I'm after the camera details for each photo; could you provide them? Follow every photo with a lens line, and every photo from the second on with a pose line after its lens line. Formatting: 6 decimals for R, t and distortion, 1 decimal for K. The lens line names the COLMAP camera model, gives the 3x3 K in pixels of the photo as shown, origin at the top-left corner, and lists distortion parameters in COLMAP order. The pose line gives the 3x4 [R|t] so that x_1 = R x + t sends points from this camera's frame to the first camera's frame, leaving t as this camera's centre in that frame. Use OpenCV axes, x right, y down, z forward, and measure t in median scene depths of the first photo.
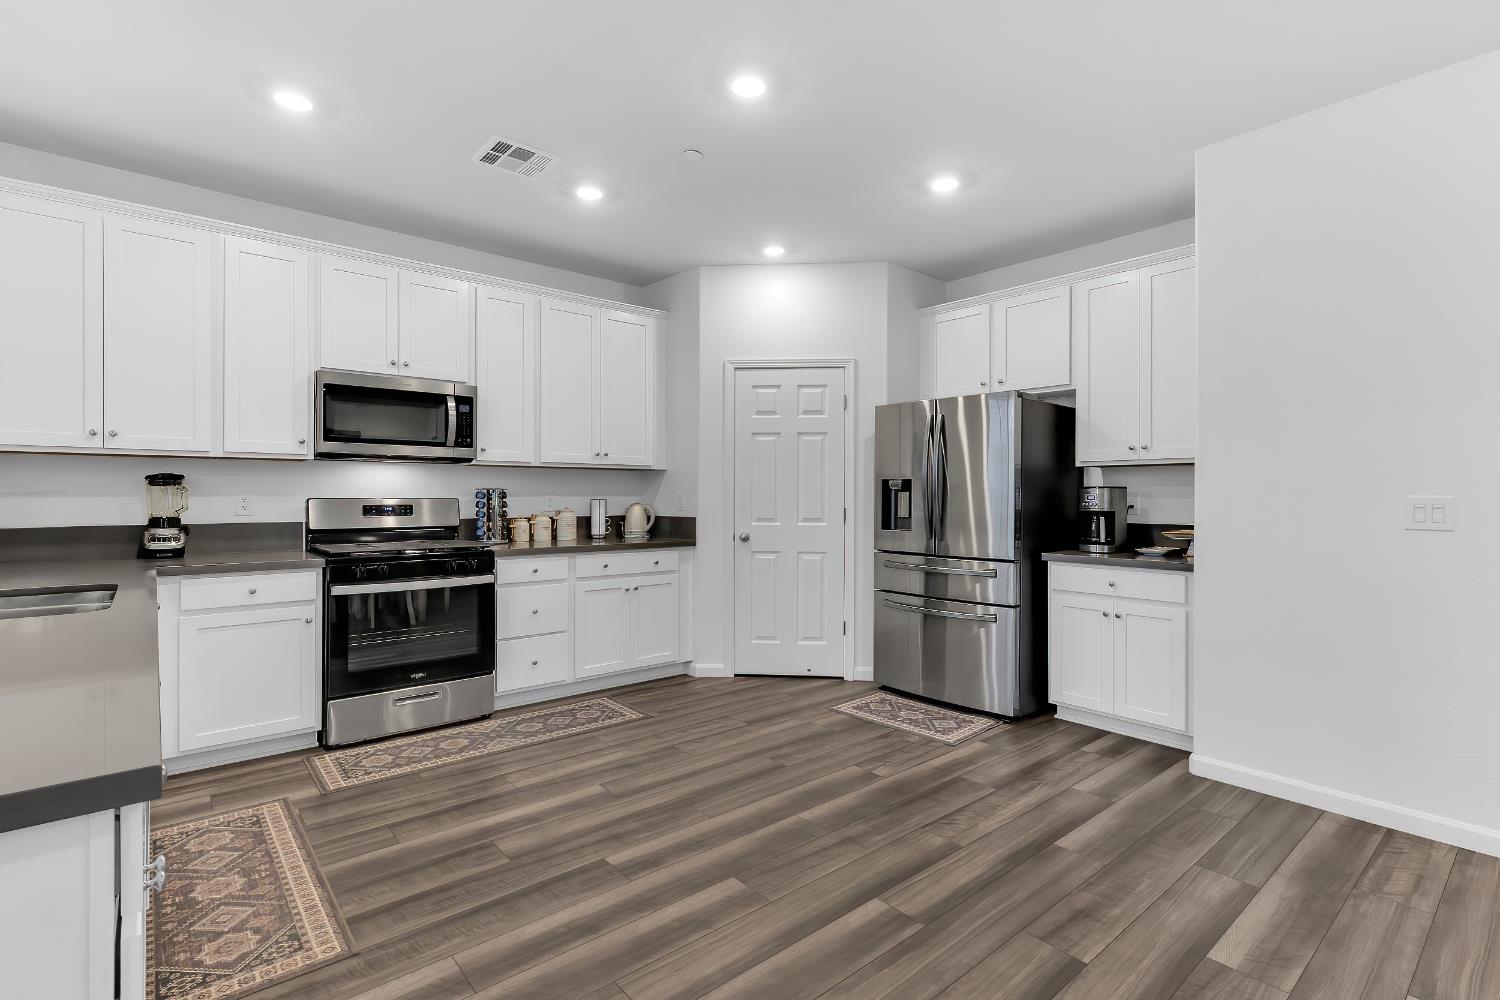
lens RADIAL K [[684.5, 0, 748.2], [0, 684.5, 492.5], [0, 0, 1]] dist [-0.000951, -0.000230]
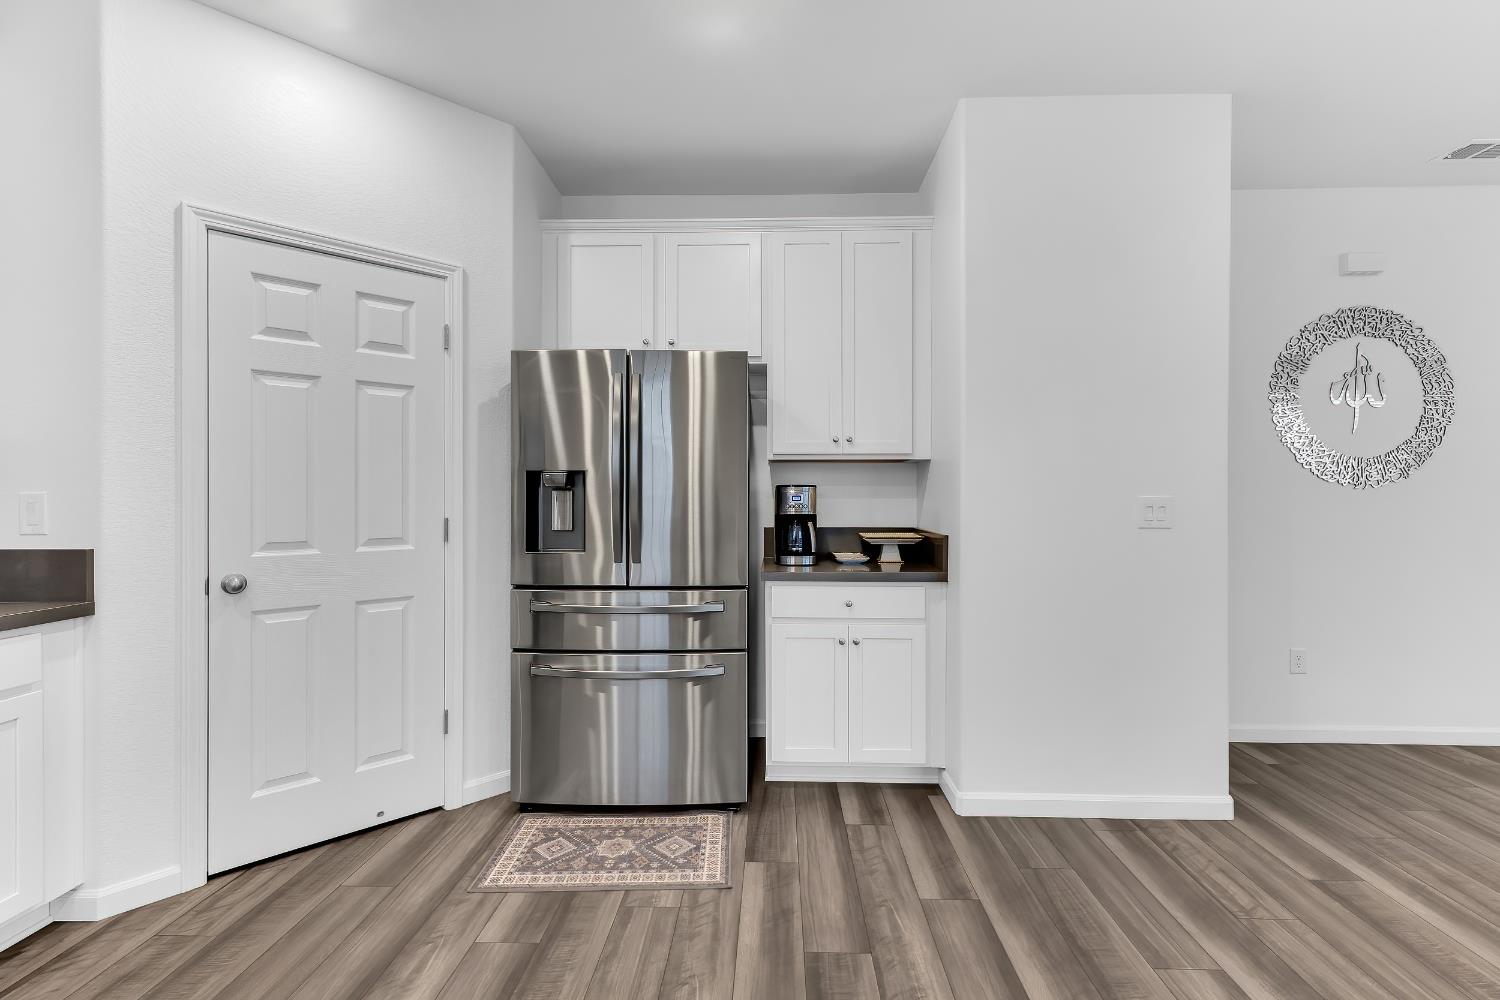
lens RADIAL K [[691.4, 0, 749.8], [0, 691.4, 494.5], [0, 0, 1]] dist [0.003453, 0.000408]
pose [[0.673797, -0.002322, 0.738913, -0.145123], [-0.001721, 0.999987, 0.004712, -0.000776], [-0.738914, -0.004446, 0.673785, 0.483975]]
